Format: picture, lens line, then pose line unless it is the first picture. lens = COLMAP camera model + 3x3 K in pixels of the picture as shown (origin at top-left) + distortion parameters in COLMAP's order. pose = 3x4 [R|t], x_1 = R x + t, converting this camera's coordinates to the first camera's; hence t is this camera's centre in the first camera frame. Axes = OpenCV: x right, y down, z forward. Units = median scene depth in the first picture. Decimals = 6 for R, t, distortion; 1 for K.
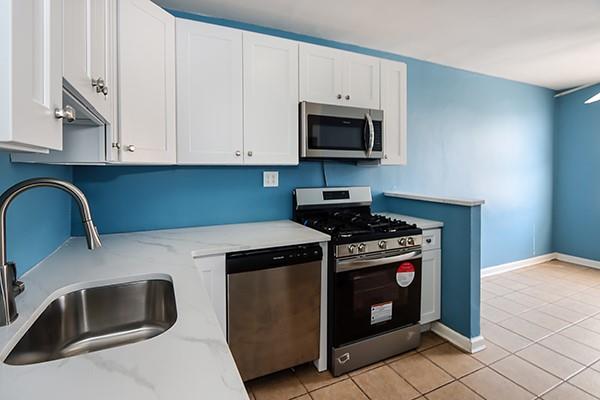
lens RADIAL K [[289.3, 0, 298.6], [0, 289.3, 170.4], [0, 0, 1]] dist [-0.001413, -0.000090]
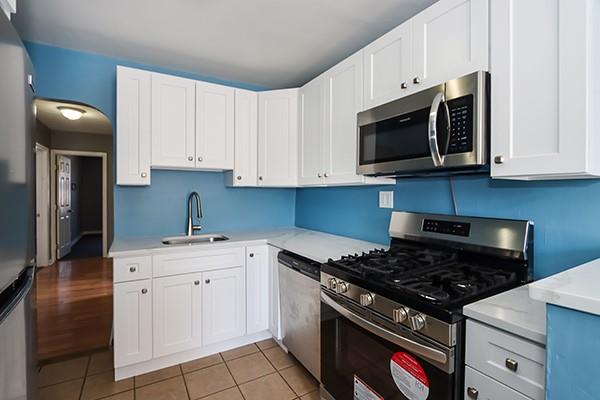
lens RADIAL K [[282.4, 0, 297.3], [0, 282.4, 190.4], [0, 0, 1]] dist [-0.013651, -0.000101]
pose [[0.095146, -0.005335, -0.995449, 0.855723], [-0.001712, 0.999983, -0.005523, 0.007486], [0.995462, 0.002230, 0.095135, 0.715290]]
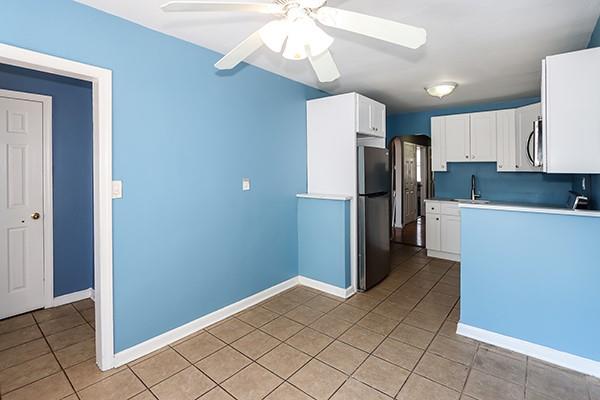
lens RADIAL K [[294.9, 0, 298.1], [0, 294.9, 176.2], [0, 0, 1]] dist [-0.003510, -0.000069]
pose [[-0.900127, 0.010092, -0.435511, 1.758996], [-0.000934, 0.999685, 0.025097, -0.036378], [0.435627, 0.022998, -0.899833, 1.810833]]
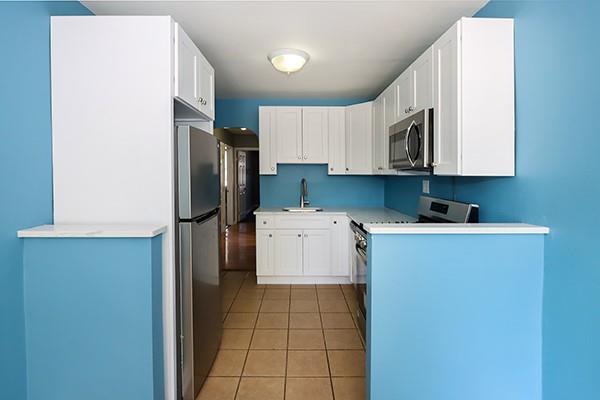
lens RADIAL K [[294.9, 0, 298.1], [0, 294.9, 176.2], [0, 0, 1]] dist [-0.003510, -0.000069]
pose [[-0.415353, 0.009496, -0.909611, 1.371424], [-0.001834, 0.999935, 0.011276, -0.029028], [0.909659, 0.006352, -0.415308, 1.155060]]
